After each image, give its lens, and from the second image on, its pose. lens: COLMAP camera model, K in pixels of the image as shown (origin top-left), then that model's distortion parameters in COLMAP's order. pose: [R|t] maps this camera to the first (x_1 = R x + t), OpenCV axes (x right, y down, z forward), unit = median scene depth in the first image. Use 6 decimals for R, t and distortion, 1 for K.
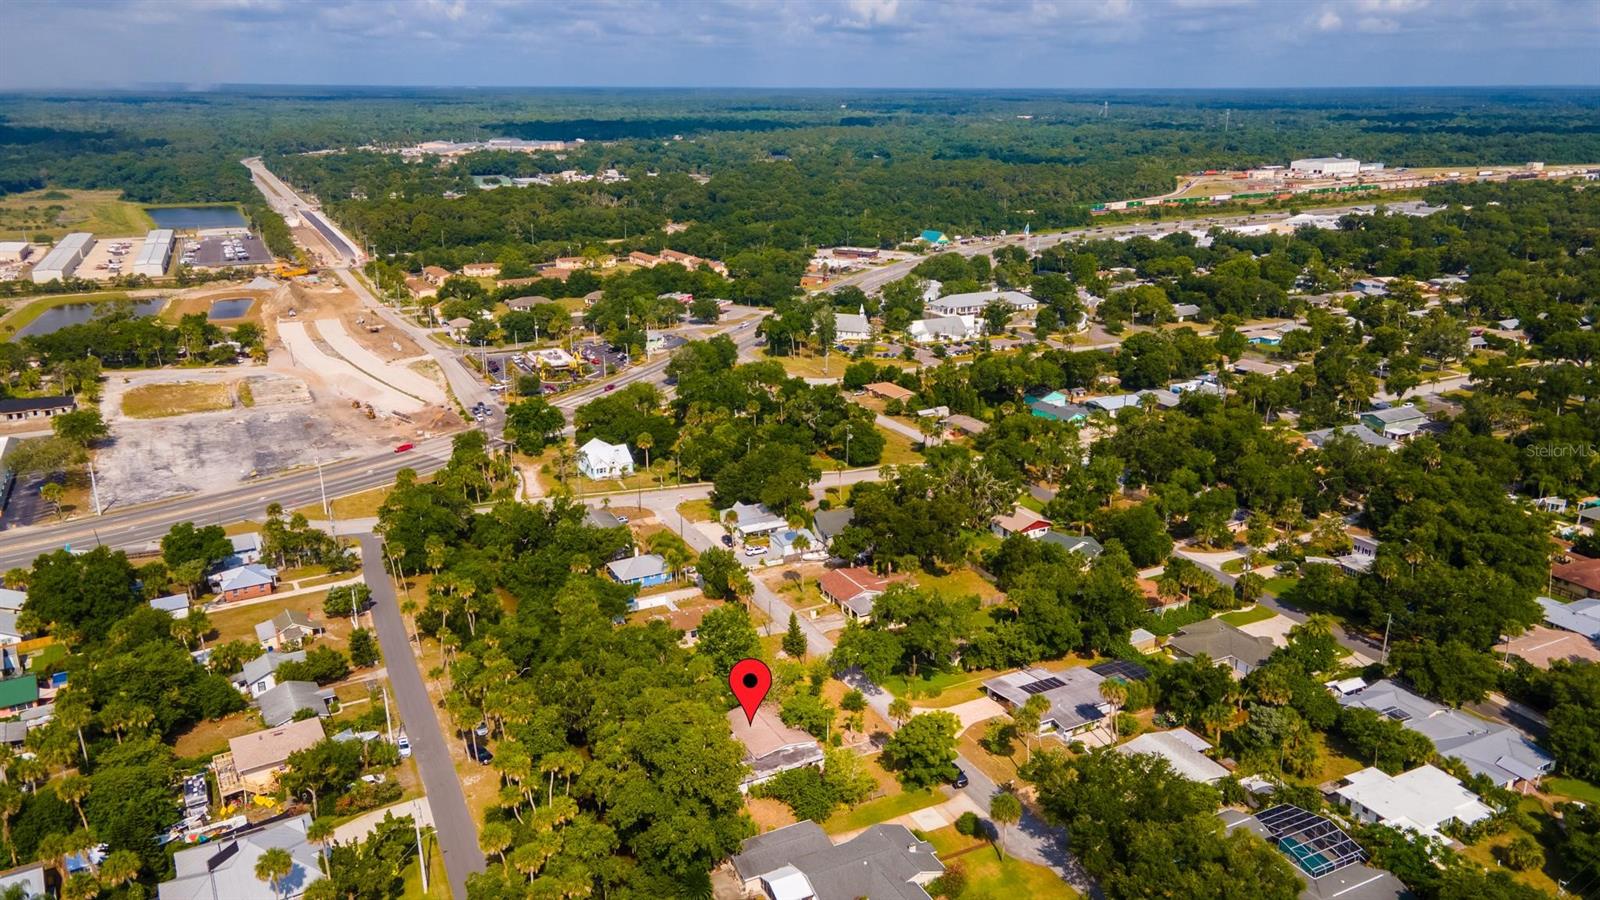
lens RADIAL K [[1166.2, 0, 800.0], [0, 1166.2, 450.0], [0, 0, 1]] dist [0.049419, 0.009658]
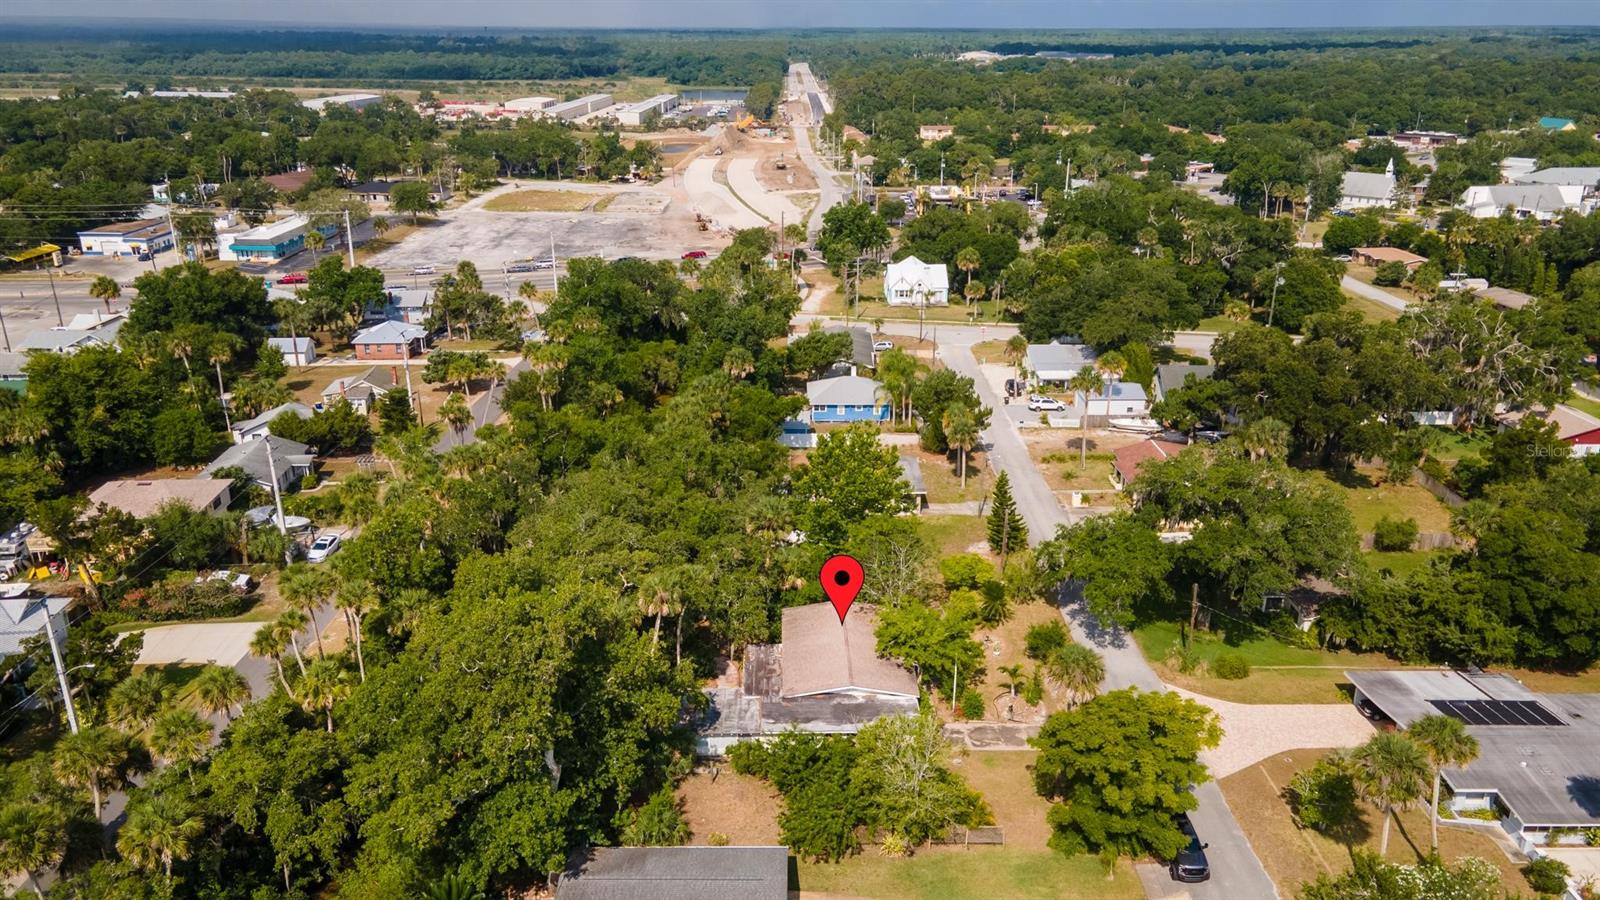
lens RADIAL K [[1166.2, 0, 800.0], [0, 1166.2, 450.0], [0, 0, 1]] dist [0.049419, 0.009658]
pose [[0.894630, 0.156578, -0.418474, 0.140366], [-0.138226, 0.987630, 0.074031, 0.103838], [0.424889, -0.008387, 0.905206, 0.471845]]
